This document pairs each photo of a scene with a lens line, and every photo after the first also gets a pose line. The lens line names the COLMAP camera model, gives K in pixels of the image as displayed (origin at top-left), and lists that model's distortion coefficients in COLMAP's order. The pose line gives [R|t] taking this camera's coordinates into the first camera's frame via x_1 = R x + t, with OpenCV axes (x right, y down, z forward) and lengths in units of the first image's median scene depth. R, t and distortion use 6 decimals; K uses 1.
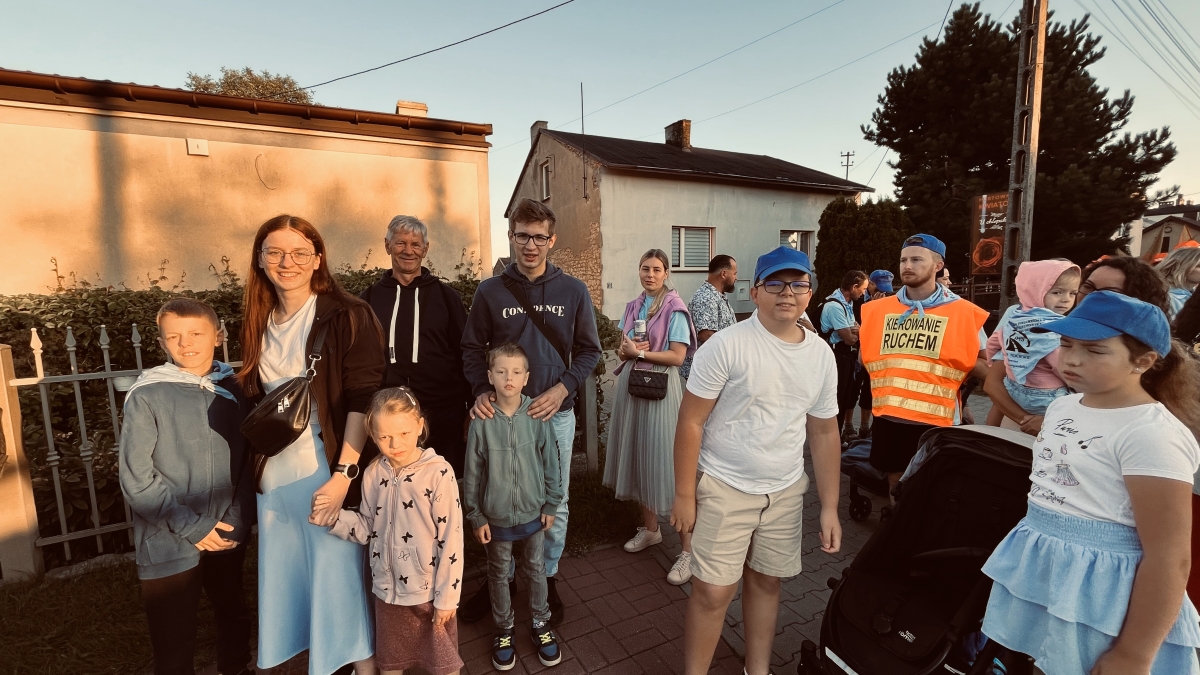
lens RADIAL K [[481.4, 0, 597.5], [0, 481.4, 335.5], [0, 0, 1]] dist [-0.003939, -0.000530]
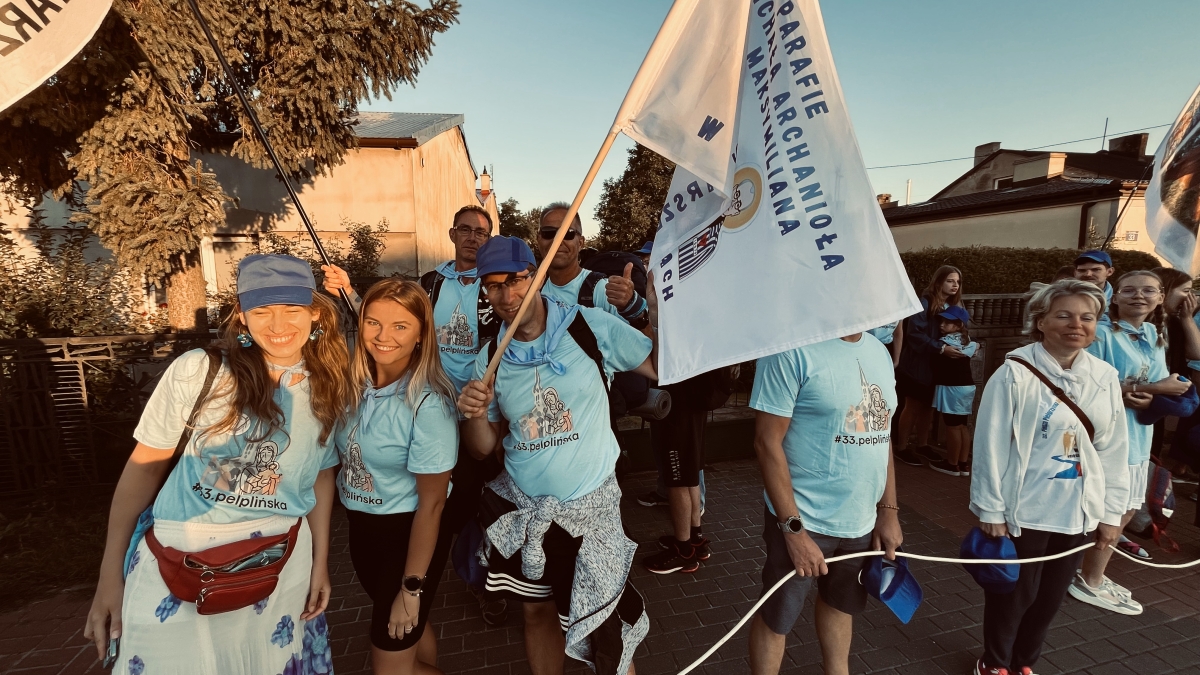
lens RADIAL K [[481.4, 0, 595.6], [0, 481.4, 335.2], [0, 0, 1]] dist [-0.003939, -0.000530]
pose [[0.955900, 0.051855, -0.289080, -1.350465], [-0.046737, 0.998605, 0.024585, 0.107111], [0.289951, -0.009990, 0.956989, -0.862381]]
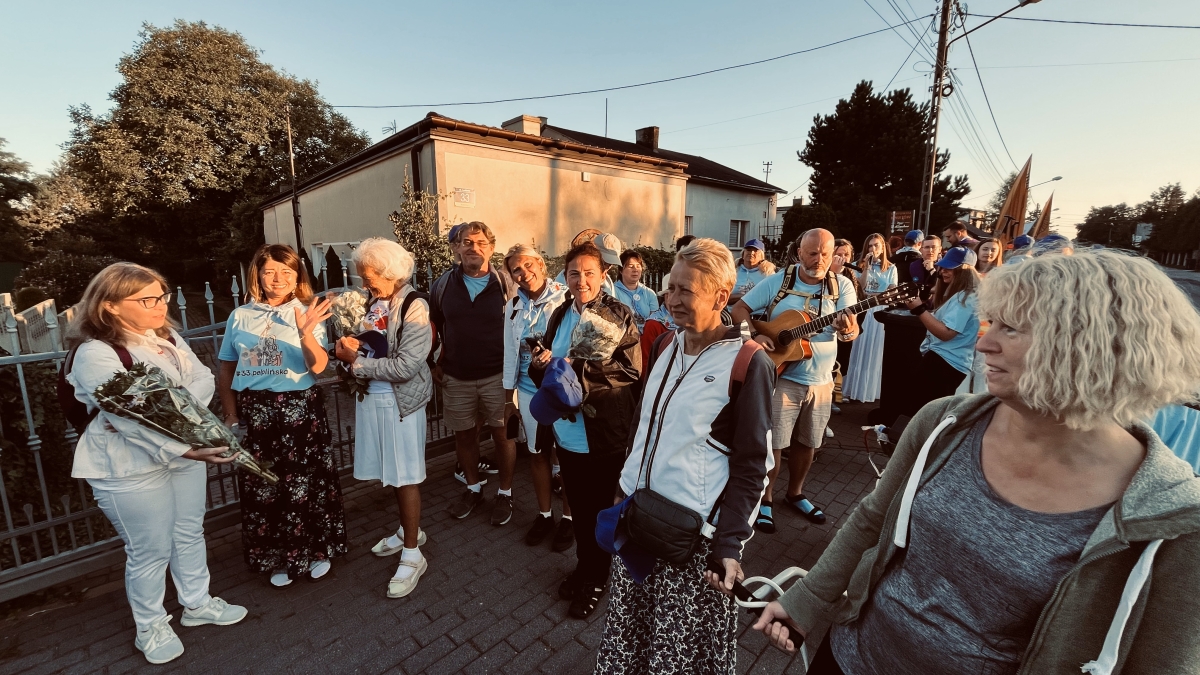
lens RADIAL K [[481.4, 0, 597.2], [0, 481.4, 335.1], [0, 0, 1]] dist [-0.003939, -0.000530]
pose [[0.962008, -0.026358, 0.271746, -0.615047], [0.012598, 0.998554, 0.052257, 0.049136], [-0.272731, -0.046848, 0.960949, -0.359928]]
